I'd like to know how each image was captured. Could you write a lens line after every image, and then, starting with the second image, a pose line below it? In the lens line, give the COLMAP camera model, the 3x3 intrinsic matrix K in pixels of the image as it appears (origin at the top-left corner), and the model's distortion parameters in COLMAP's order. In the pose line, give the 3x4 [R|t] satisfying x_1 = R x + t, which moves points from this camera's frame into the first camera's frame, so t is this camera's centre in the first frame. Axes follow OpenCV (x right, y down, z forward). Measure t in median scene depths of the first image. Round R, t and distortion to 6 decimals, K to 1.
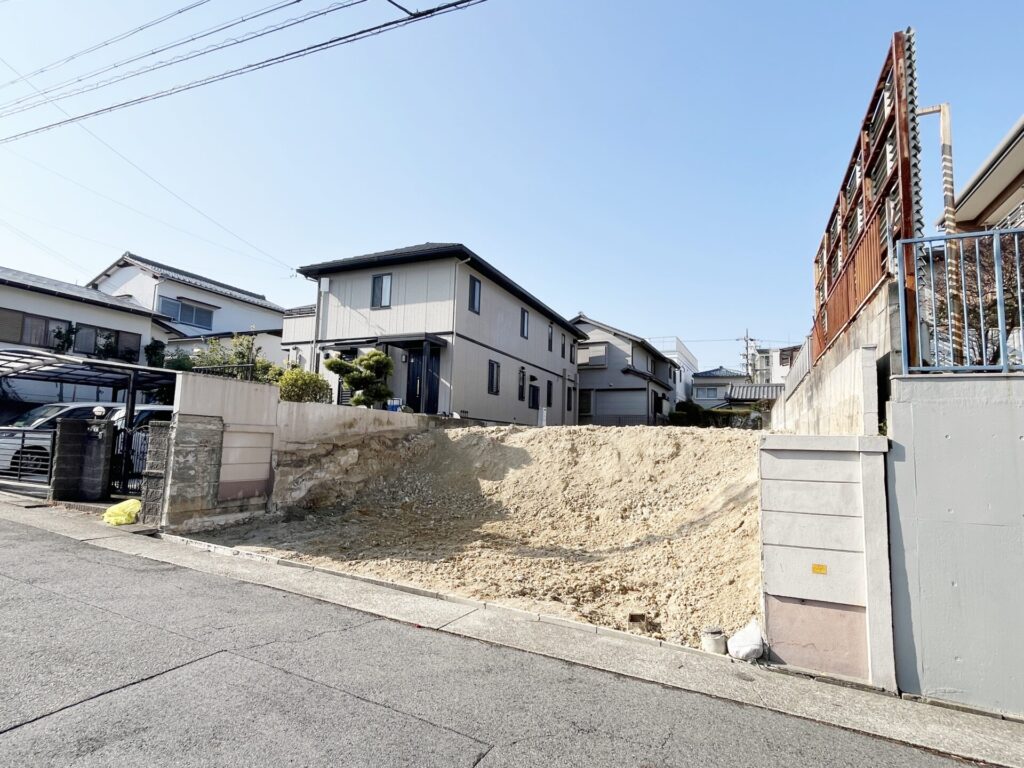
lens RADIAL K [[537.7, 0, 507.2], [0, 537.7, 386.7], [0, 0, 1]] dist [0.004272, 0.000163]
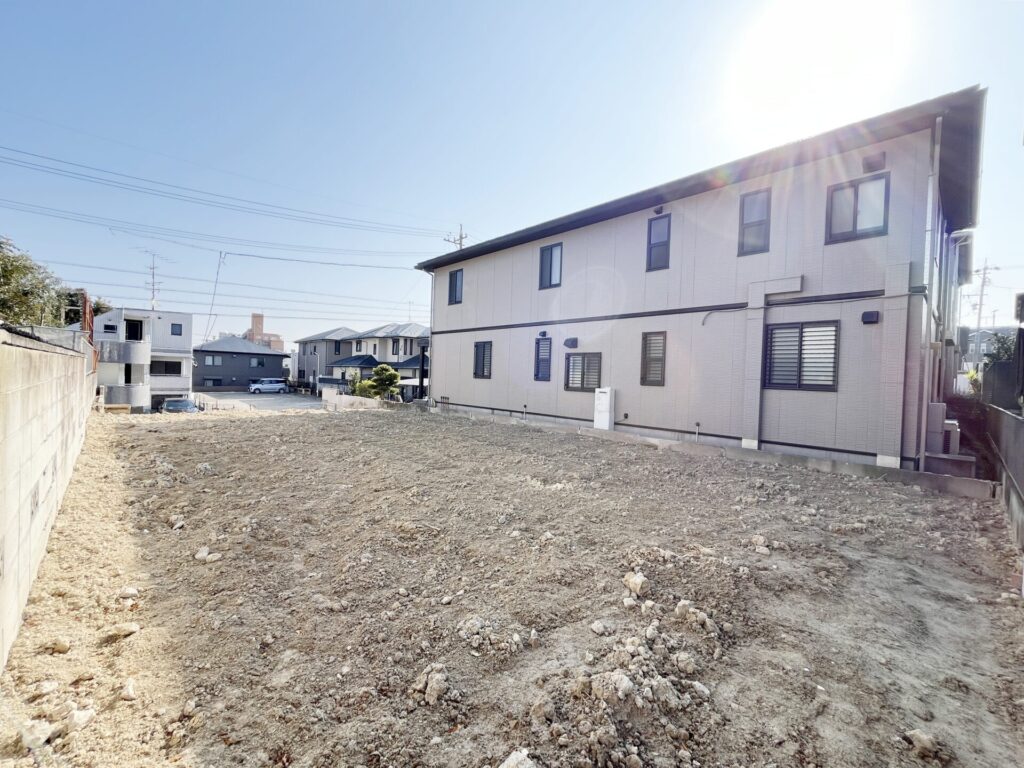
lens RADIAL K [[427.2, 0, 512.0], [0, 427.2, 384.0], [0, 0, 1]] dist [-0.001152, -0.000023]
pose [[-0.388524, -0.029298, -0.920973, 0.419237], [0.048827, 0.997436, -0.052329, 0.043443], [0.920144, -0.065299, -0.386097, 0.889185]]
